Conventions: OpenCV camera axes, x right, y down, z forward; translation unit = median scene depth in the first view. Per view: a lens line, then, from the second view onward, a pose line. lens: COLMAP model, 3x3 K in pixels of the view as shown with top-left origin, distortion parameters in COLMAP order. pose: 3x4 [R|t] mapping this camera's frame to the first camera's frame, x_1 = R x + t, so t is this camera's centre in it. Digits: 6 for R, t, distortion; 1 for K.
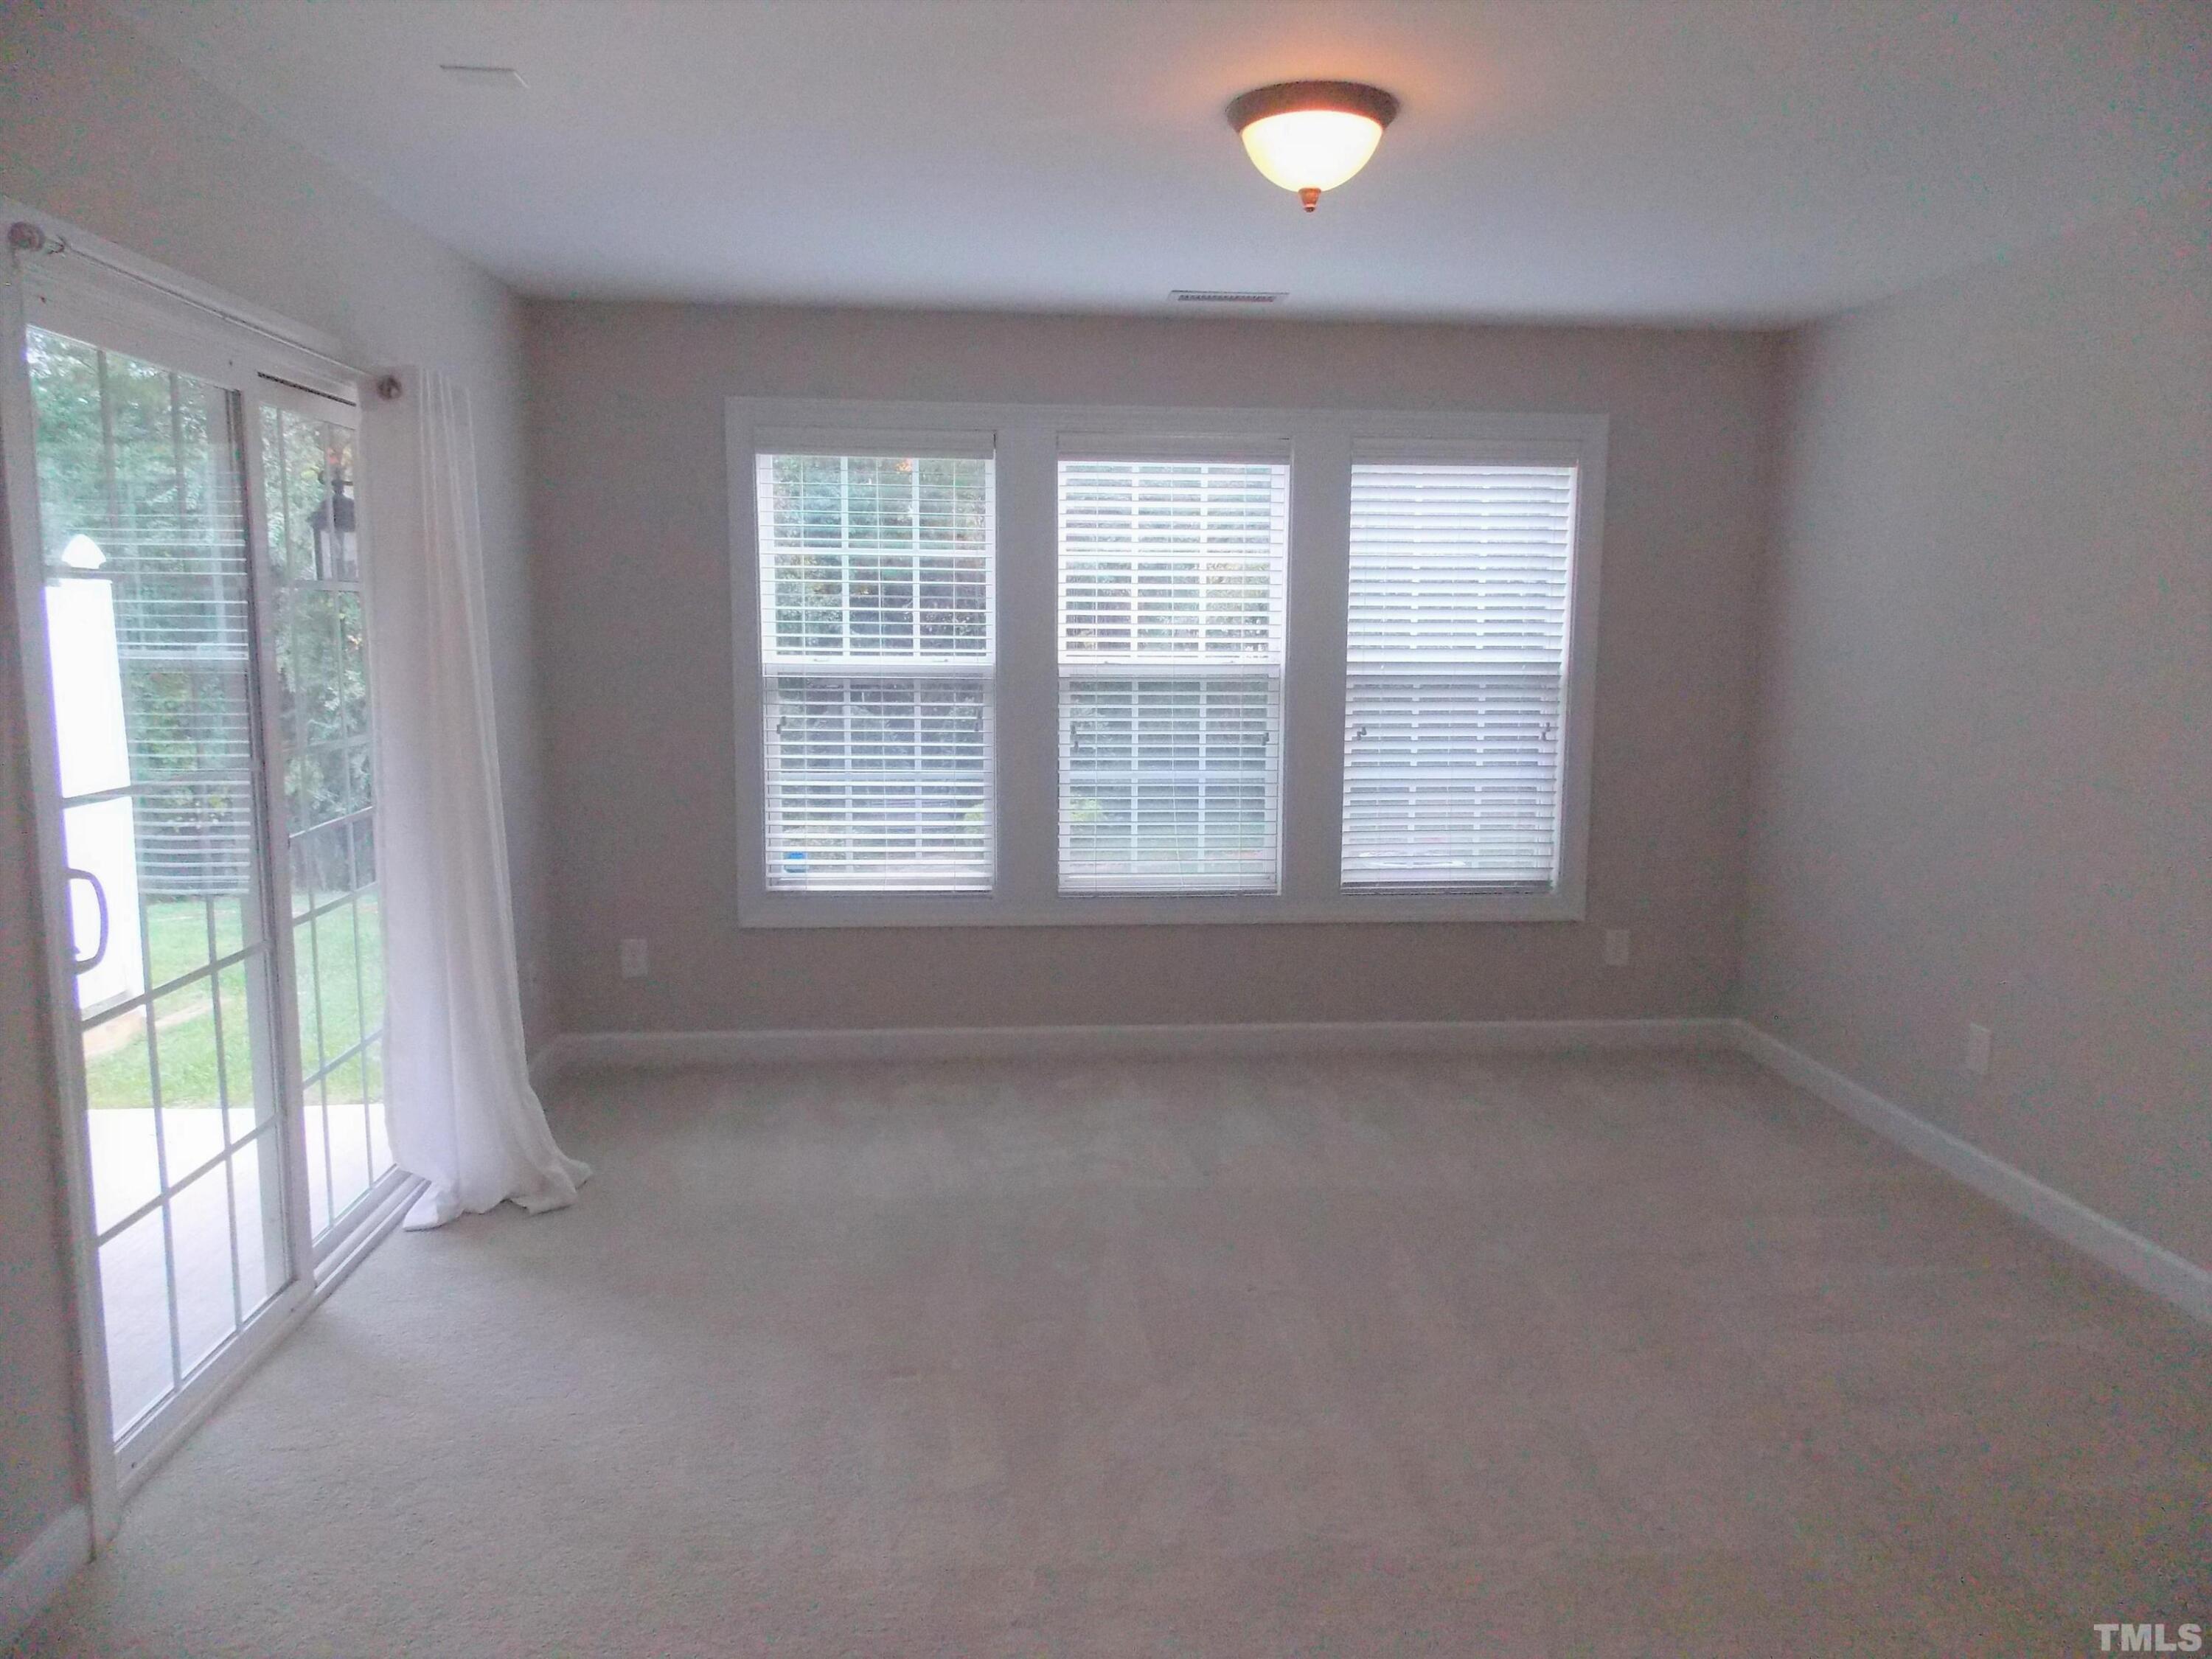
lens RADIAL K [[1460.1, 0, 1109.3], [0, 1460.1, 818.0], [0, 0, 1]] dist [0.009516, -0.011260]
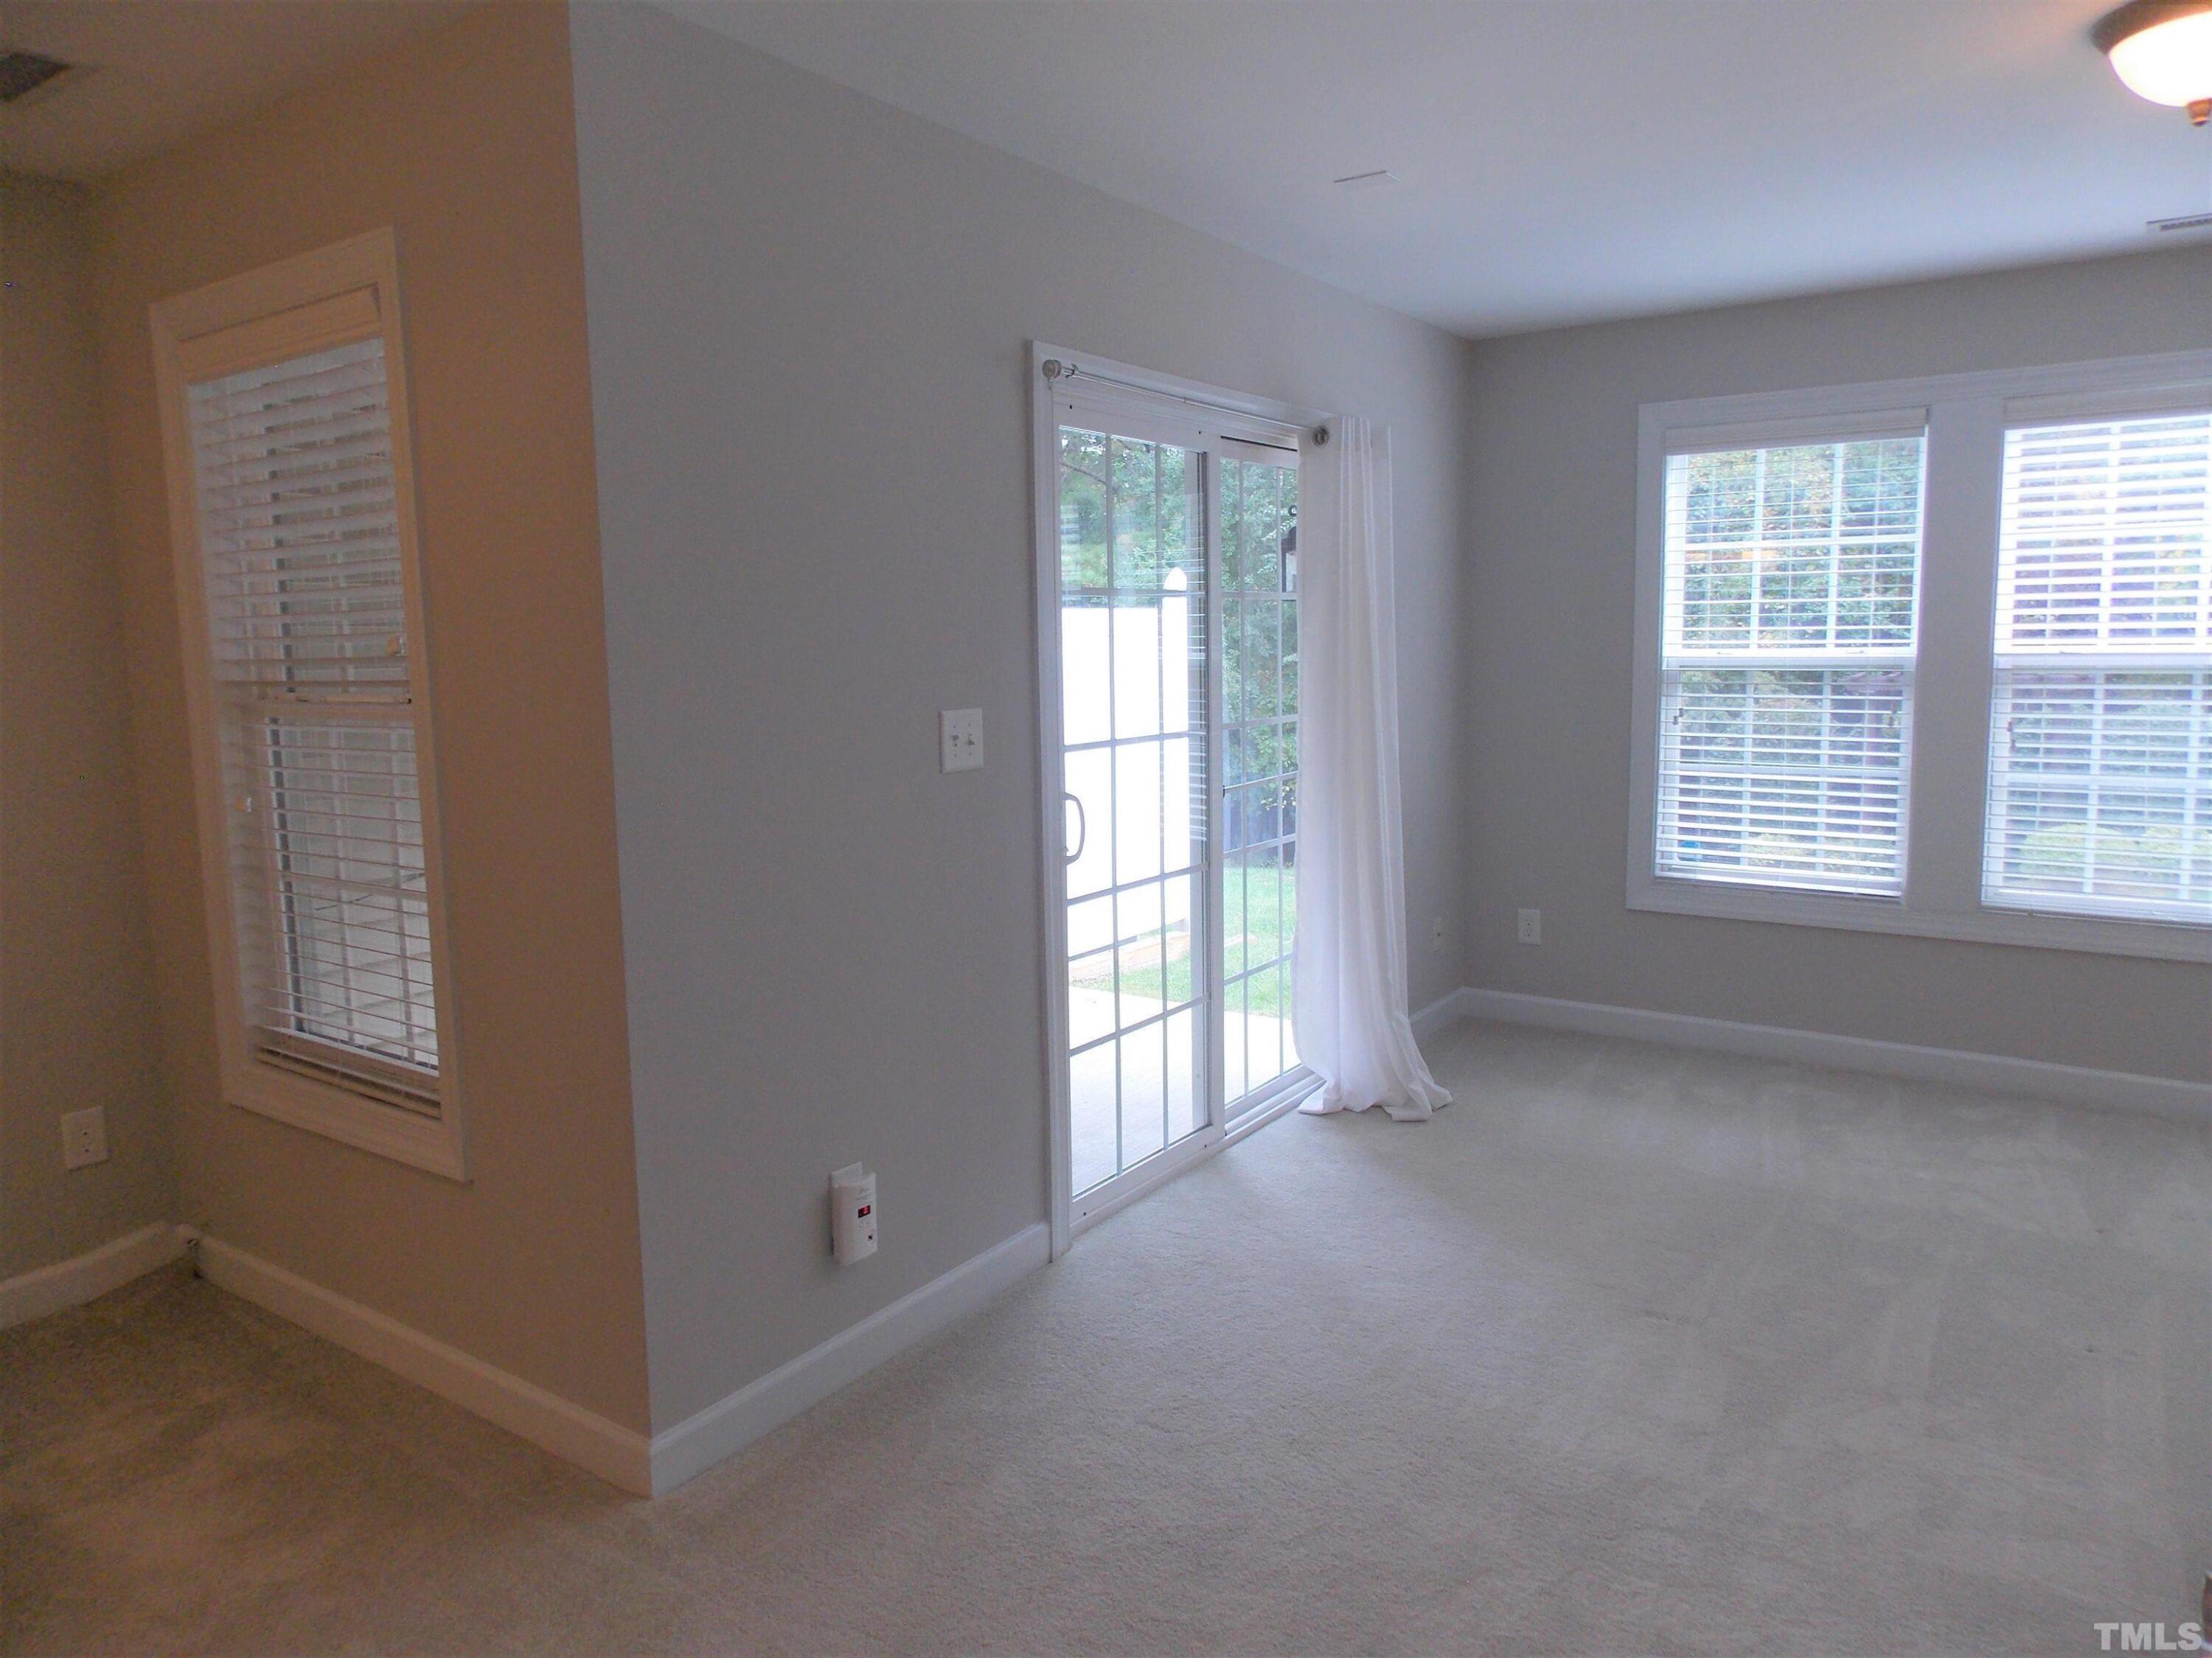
lens RADIAL K [[1460.0, 0, 1116.5], [0, 1460.0, 825.1], [0, 0, 1]] dist [0.009516, -0.011260]
pose [[0.770295, 0.061915, -0.634675, 0.129673], [-0.062907, 0.997799, 0.020991, 0.016395], [0.634578, 0.023756, 0.772494, -0.048996]]
